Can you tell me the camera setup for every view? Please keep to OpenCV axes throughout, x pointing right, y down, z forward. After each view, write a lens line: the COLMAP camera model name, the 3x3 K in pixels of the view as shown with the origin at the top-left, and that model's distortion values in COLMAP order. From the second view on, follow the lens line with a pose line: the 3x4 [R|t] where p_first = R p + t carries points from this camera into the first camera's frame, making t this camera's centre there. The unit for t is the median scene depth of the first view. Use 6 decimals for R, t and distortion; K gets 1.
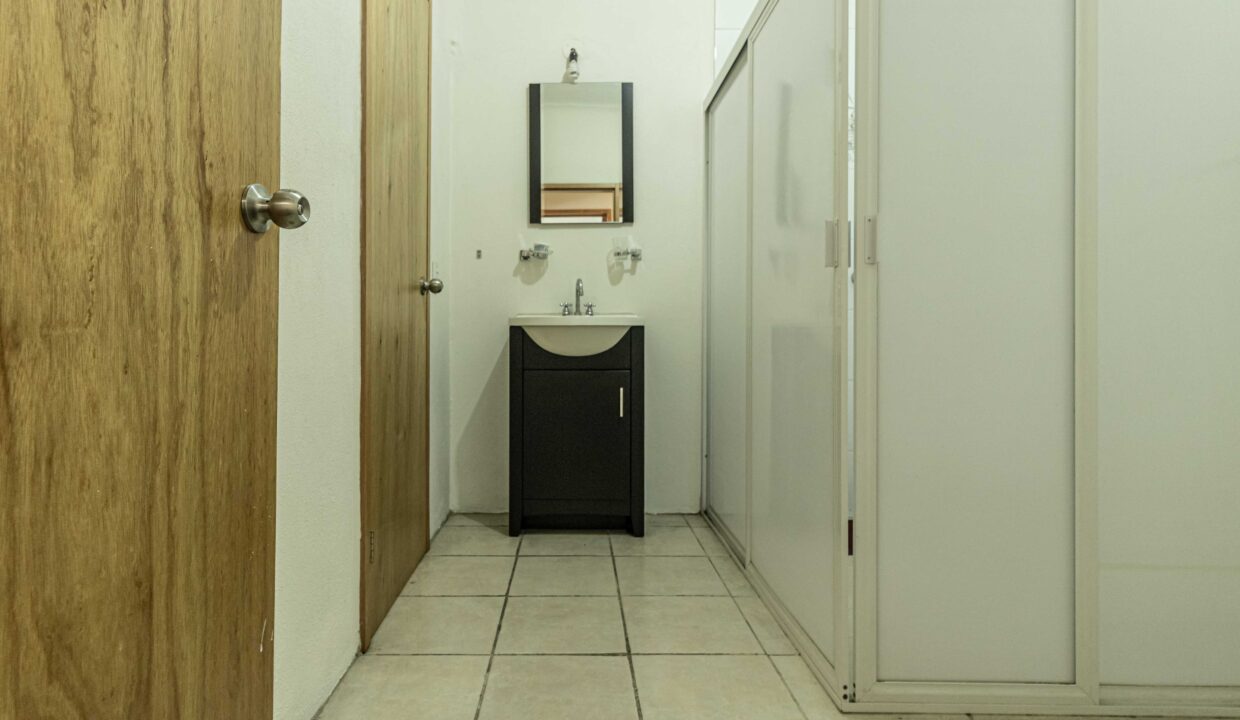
lens RADIAL K [[623.9, 0, 595.5], [0, 623.9, 331.3], [0, 0, 1]] dist [0.002847, 0.000871]
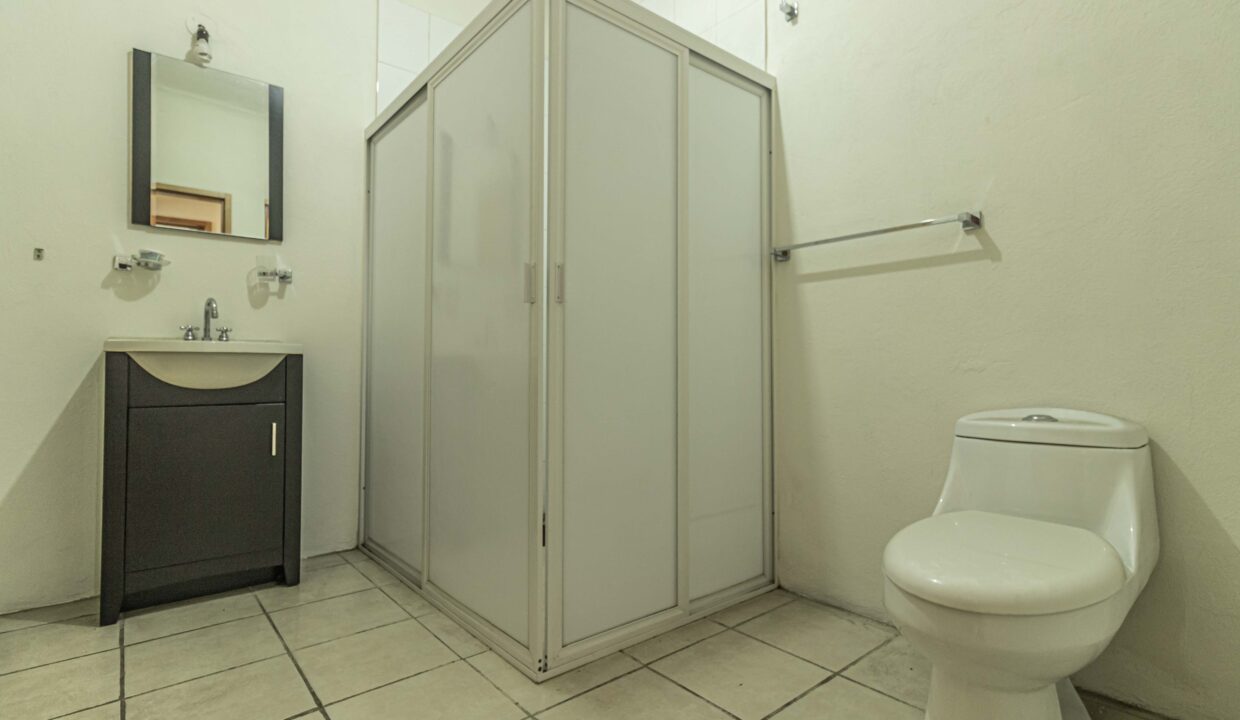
lens RADIAL K [[581.3, 0, 619.4], [0, 581.3, 362.3], [0, 0, 1]] dist [0.006500, -0.001434]
pose [[0.761657, 0.008715, 0.647921, -0.123183], [-0.000482, 0.999917, -0.012883, 0.013913], [-0.647980, 0.009500, 0.761598, 0.039903]]
